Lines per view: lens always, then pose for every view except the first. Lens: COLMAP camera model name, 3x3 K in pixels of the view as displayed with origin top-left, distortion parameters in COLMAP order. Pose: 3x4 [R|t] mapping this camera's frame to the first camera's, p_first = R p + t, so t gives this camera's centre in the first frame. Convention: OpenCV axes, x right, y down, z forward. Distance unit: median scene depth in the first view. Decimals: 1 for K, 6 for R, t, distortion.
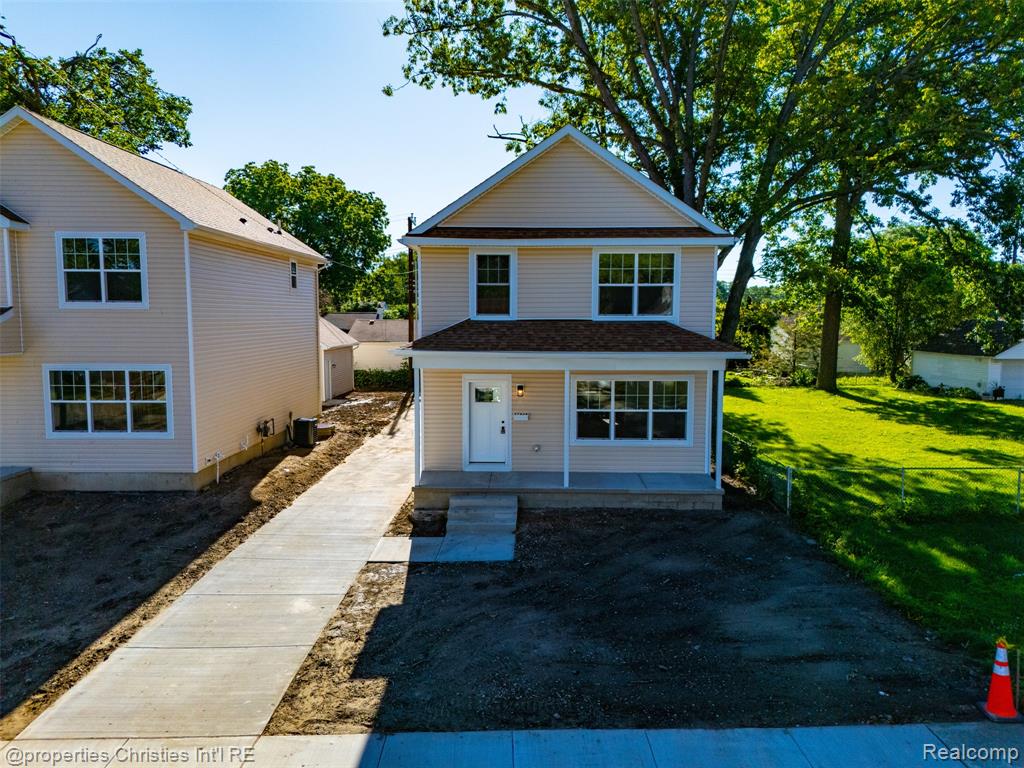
lens RADIAL K [[756.5, 0, 514.6], [0, 756.5, 388.1], [0, 0, 1]] dist [0.069487, -0.062180]
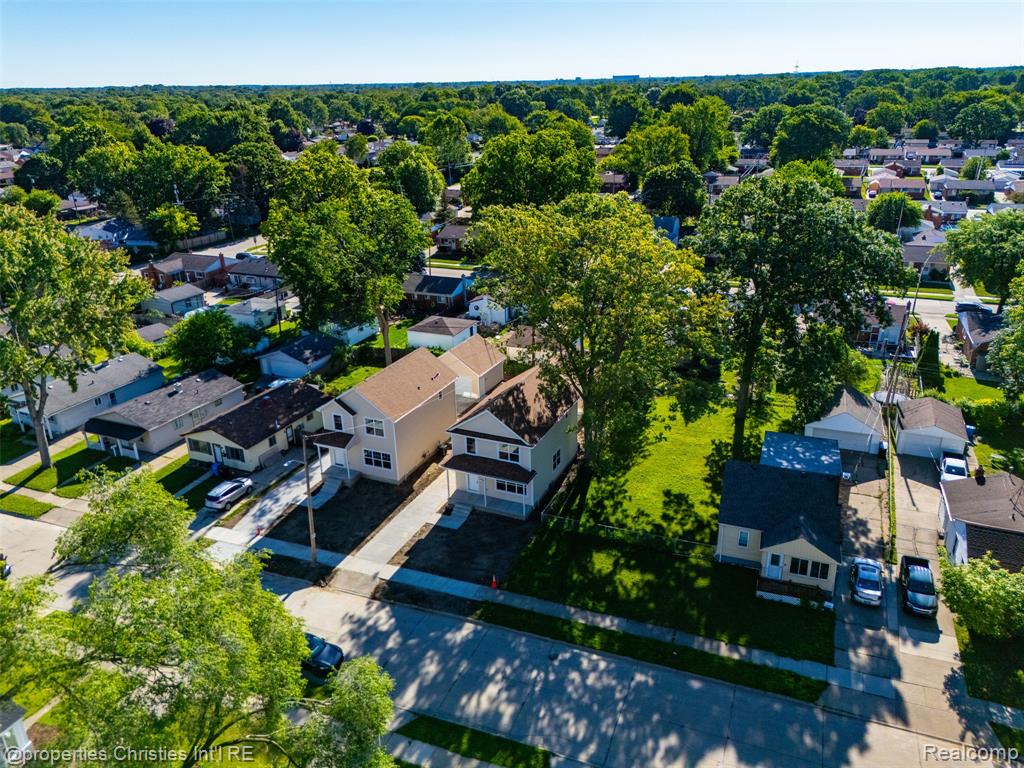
lens RADIAL K [[756.5, 0, 514.6], [0, 756.5, 388.1], [0, 0, 1]] dist [0.069487, -0.062180]
pose [[0.917746, 0.128123, -0.375935, 1.531717], [-0.014191, 0.956513, 0.291345, -1.510203], [0.396914, -0.262046, 0.879654, -2.024361]]
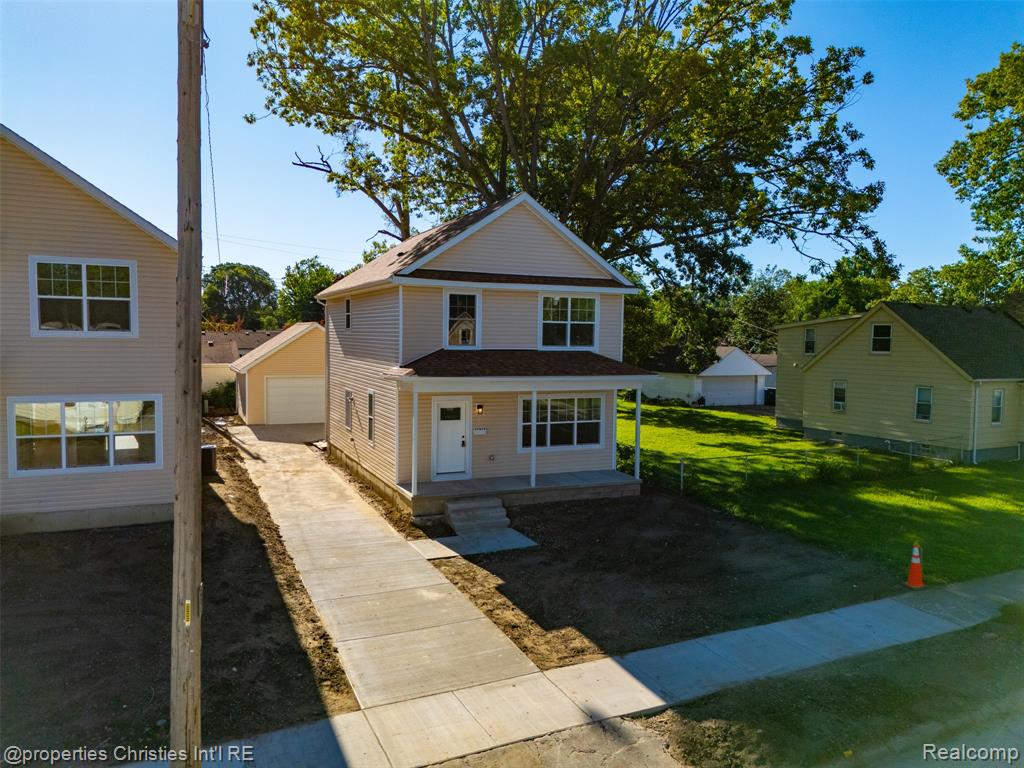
lens RADIAL K [[756.5, 0, 514.6], [0, 756.5, 388.1], [0, 0, 1]] dist [0.069487, -0.062180]
pose [[0.905457, -0.019525, 0.423988, -0.496173], [0.029661, 0.999410, -0.017320, -0.008629], [-0.423400, 0.028258, 0.905502, -0.101510]]
